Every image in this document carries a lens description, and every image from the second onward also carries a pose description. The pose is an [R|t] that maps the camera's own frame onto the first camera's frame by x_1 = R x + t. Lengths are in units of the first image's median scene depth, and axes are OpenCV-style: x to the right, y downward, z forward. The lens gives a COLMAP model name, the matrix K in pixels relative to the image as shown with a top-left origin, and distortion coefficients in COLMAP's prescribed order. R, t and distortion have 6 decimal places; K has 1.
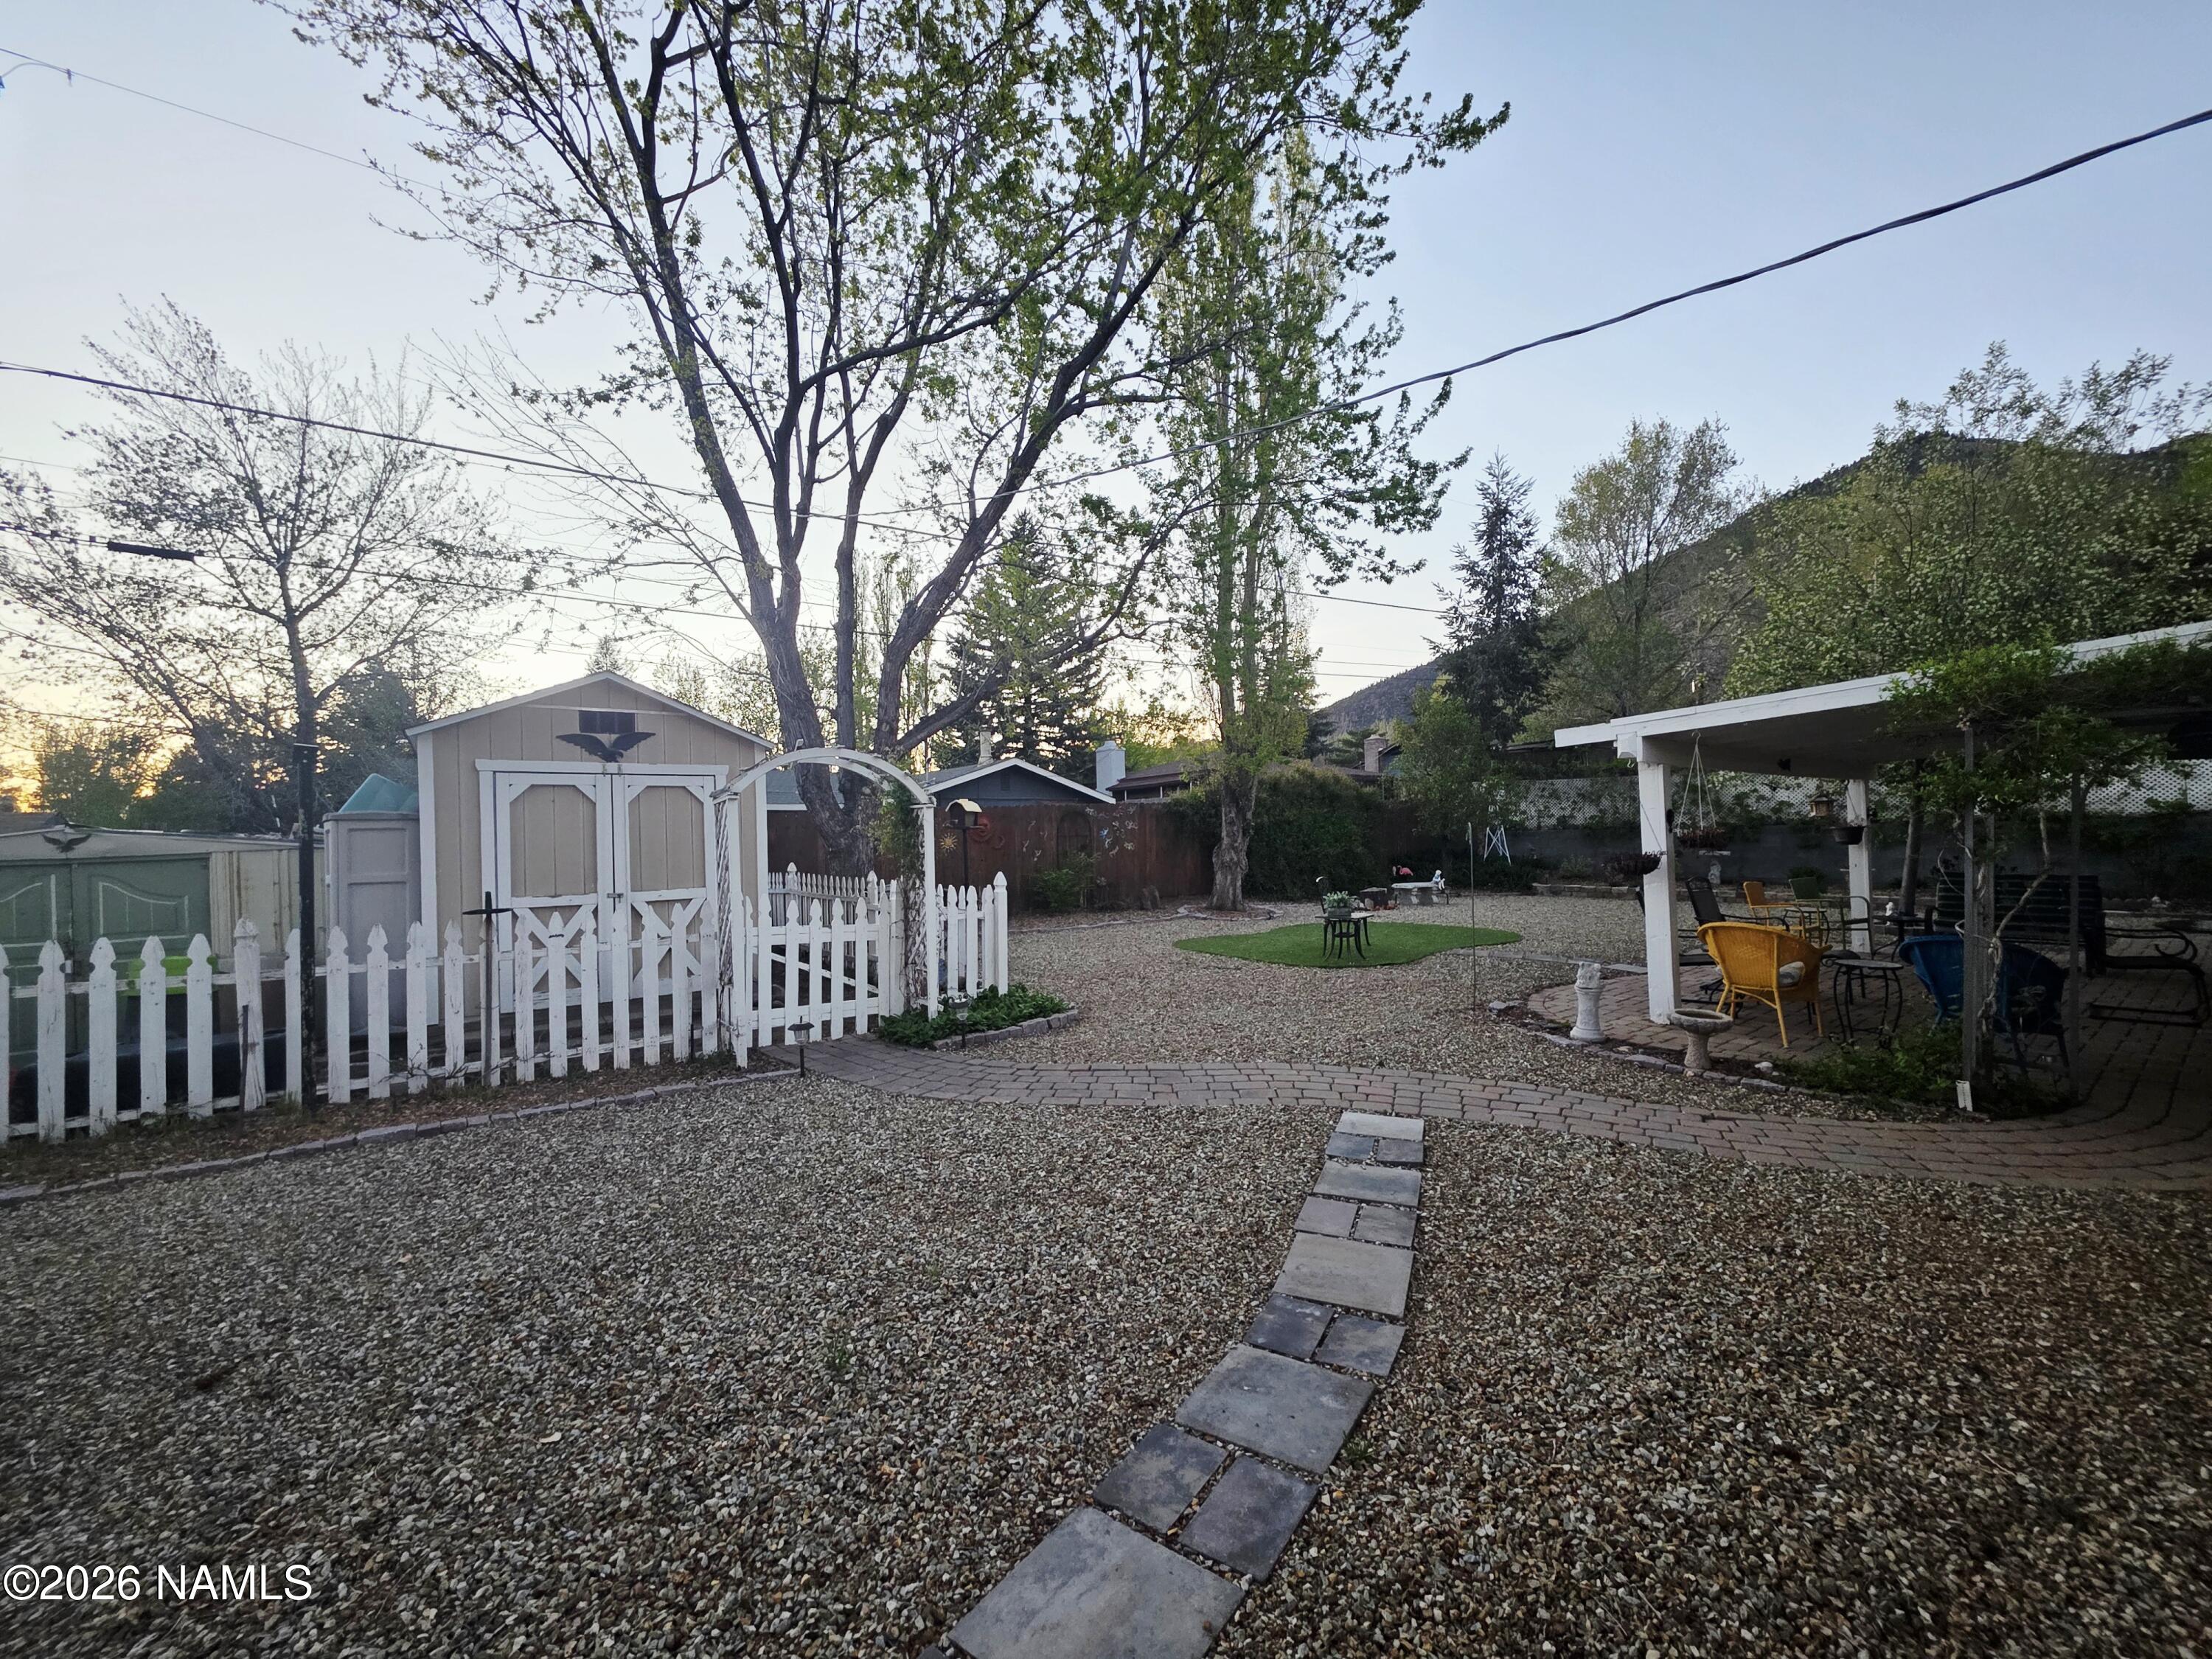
lens RADIAL K [[891.1, 0, 1106.0], [0, 891.1, 829.5], [0, 0, 1]] dist [0.002780, 0.000035]
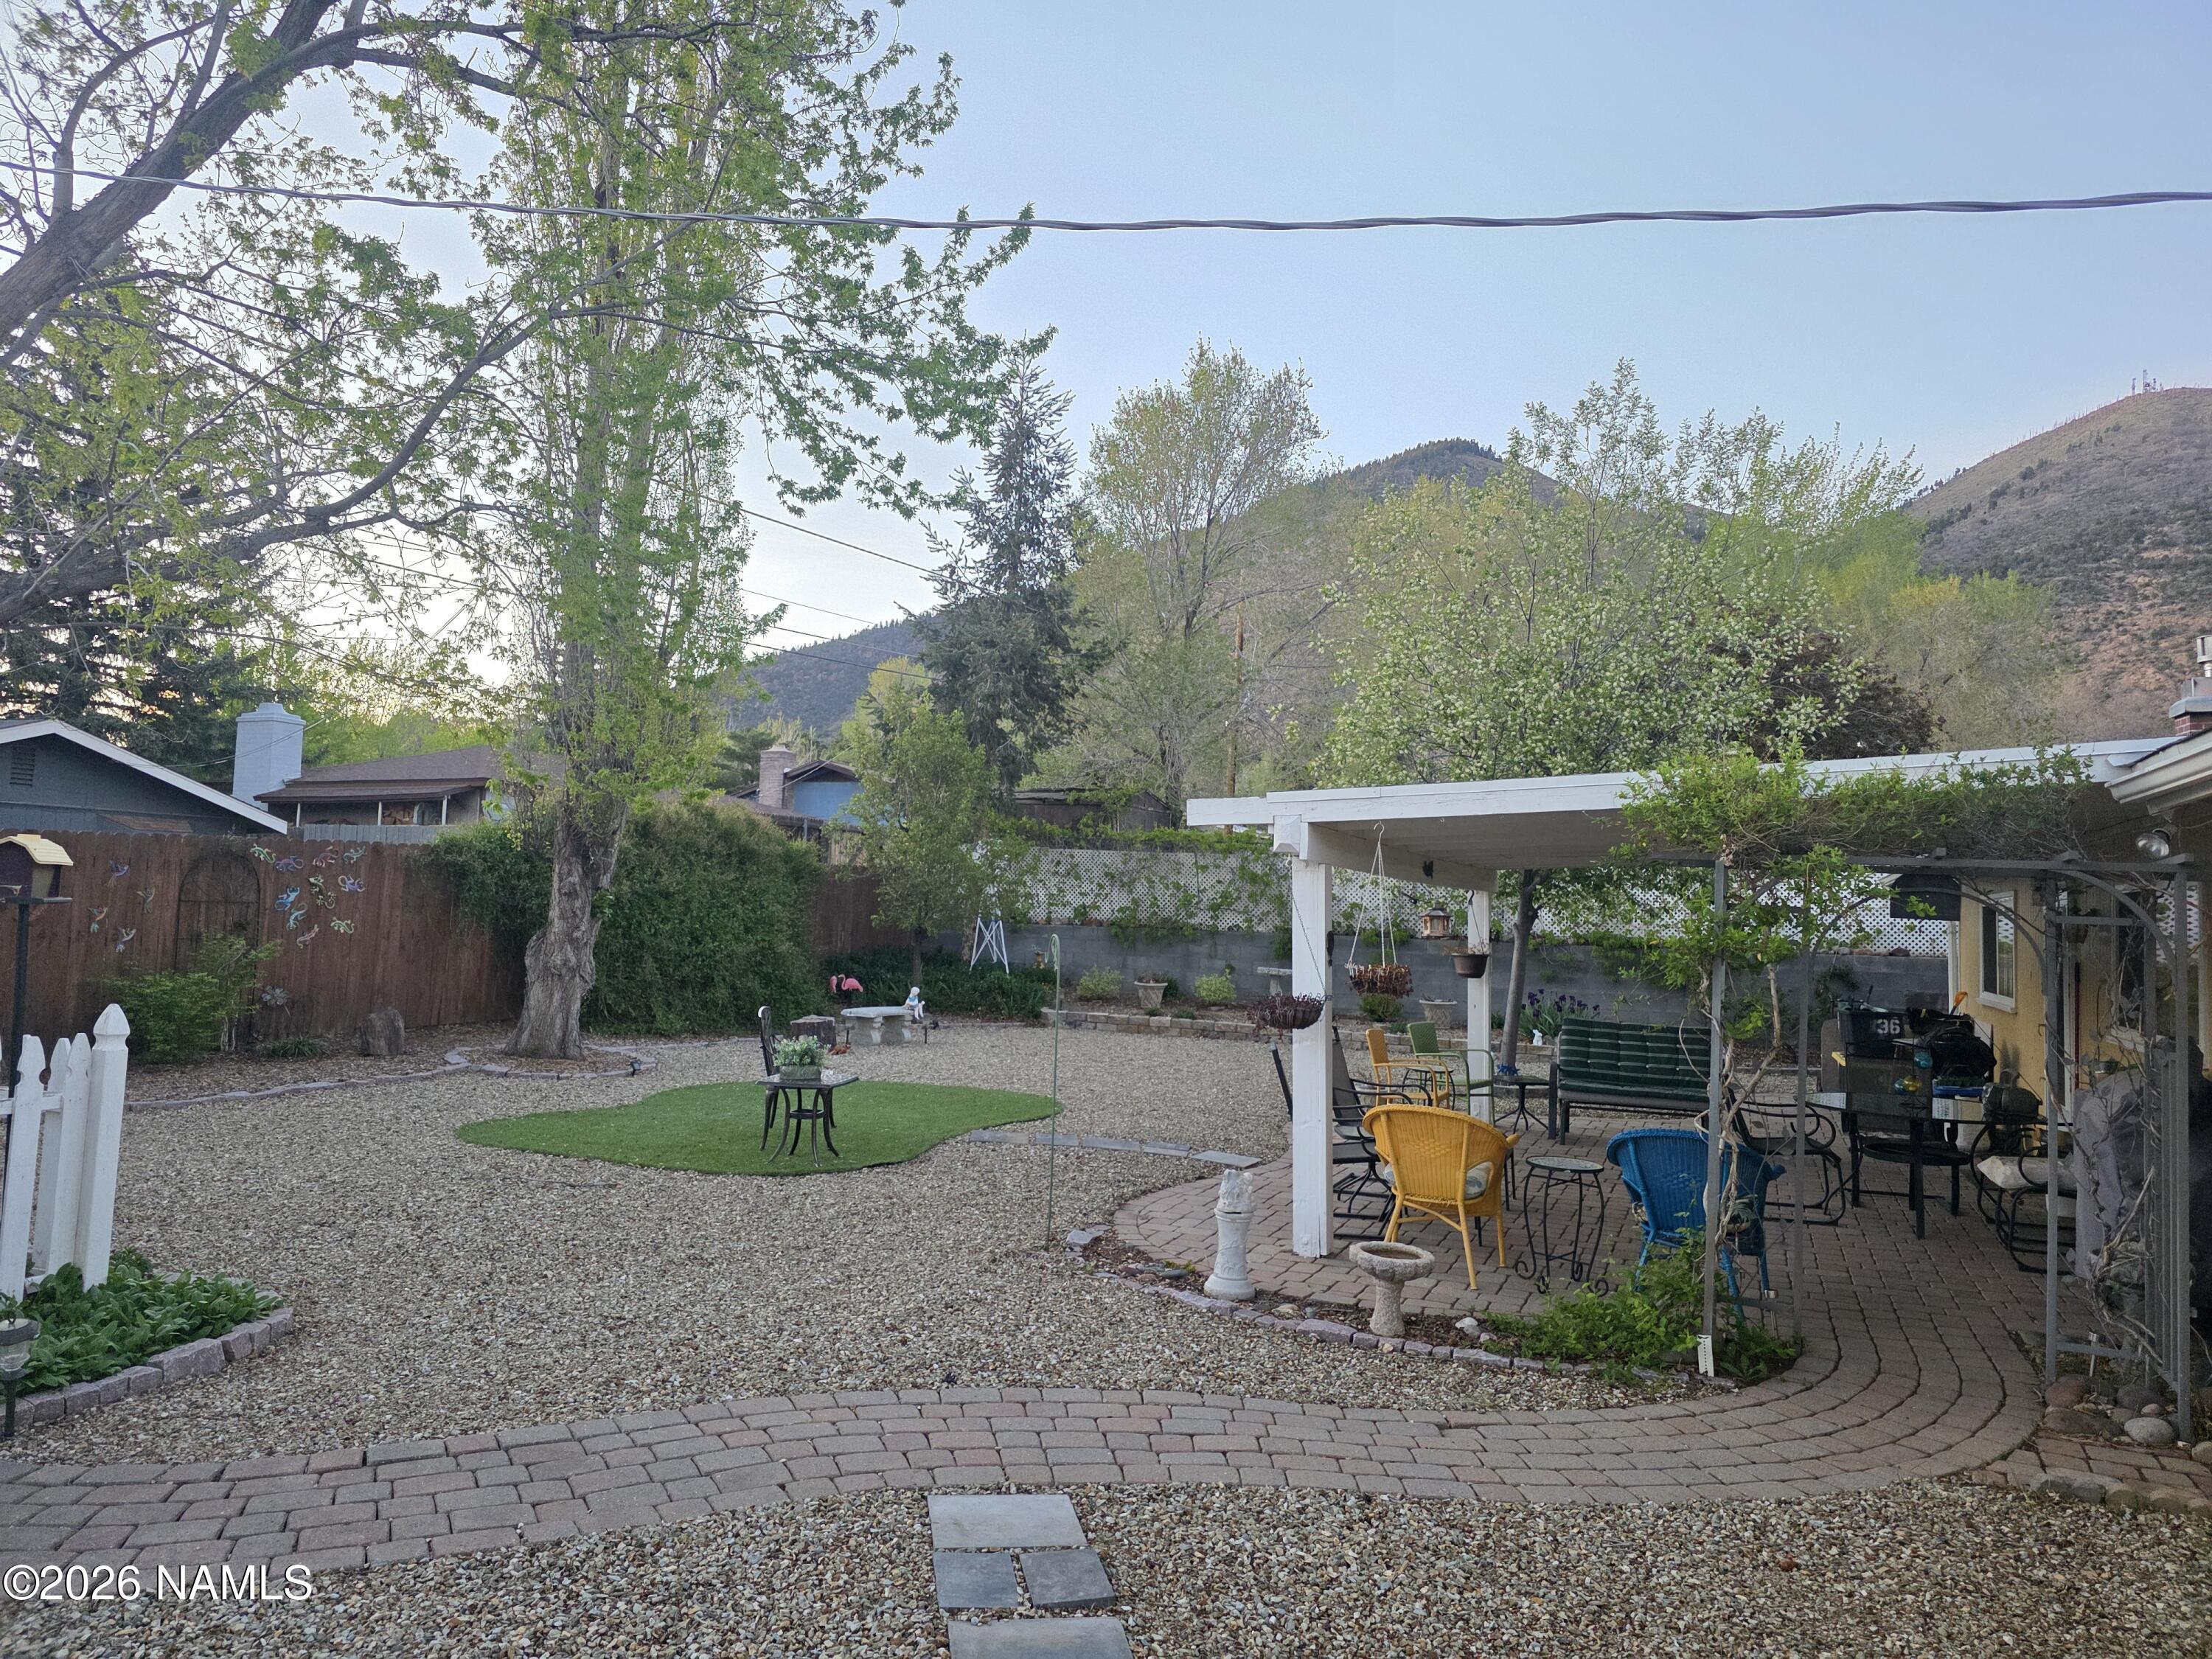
lens RADIAL K [[1495.1, 0, 1103.0], [0, 1495.1, 814.1], [0, 0, 1]] dist [0.062313, -0.060117]
pose [[0.860769, 0.080414, 0.502603, -0.067434], [-0.054310, 0.996314, -0.066392, -0.019147], [-0.506089, 0.029851, 0.861964, 0.077294]]
